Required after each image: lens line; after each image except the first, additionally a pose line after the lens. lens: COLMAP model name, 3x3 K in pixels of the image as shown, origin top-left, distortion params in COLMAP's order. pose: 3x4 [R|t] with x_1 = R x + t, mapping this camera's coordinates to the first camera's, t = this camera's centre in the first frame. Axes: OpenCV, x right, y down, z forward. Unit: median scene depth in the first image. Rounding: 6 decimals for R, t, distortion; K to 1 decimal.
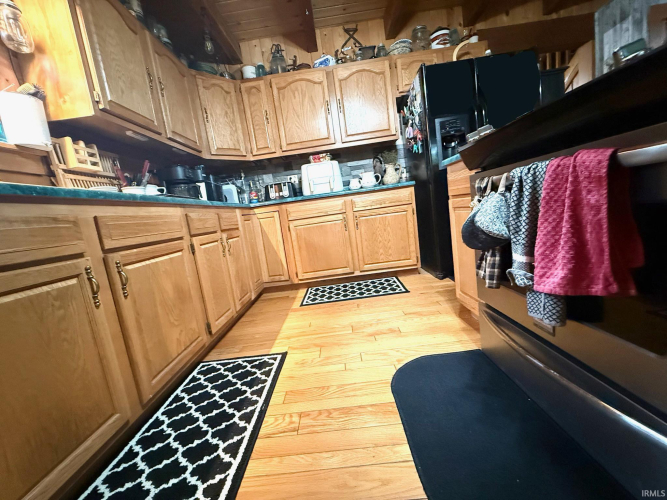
lens RADIAL K [[265.5, 0, 333.3], [0, 265.5, 249.5], [0, 0, 1]] dist [0.000416, 0.001018]
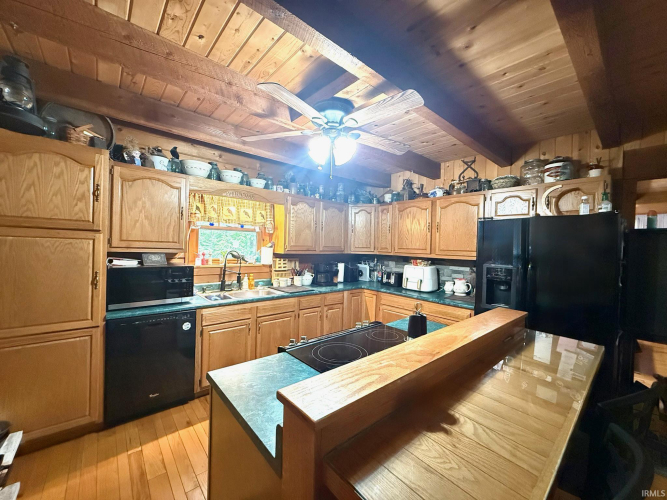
lens RADIAL K [[265.5, 0, 332.0], [0, 265.5, 247.7], [0, 0, 1]] dist [0.000416, 0.001018]
pose [[0.661264, 0.163553, -0.732107, 0.631046], [-0.224318, 0.974400, 0.015070, -0.349662], [0.715830, 0.154259, 0.681023, -0.207026]]
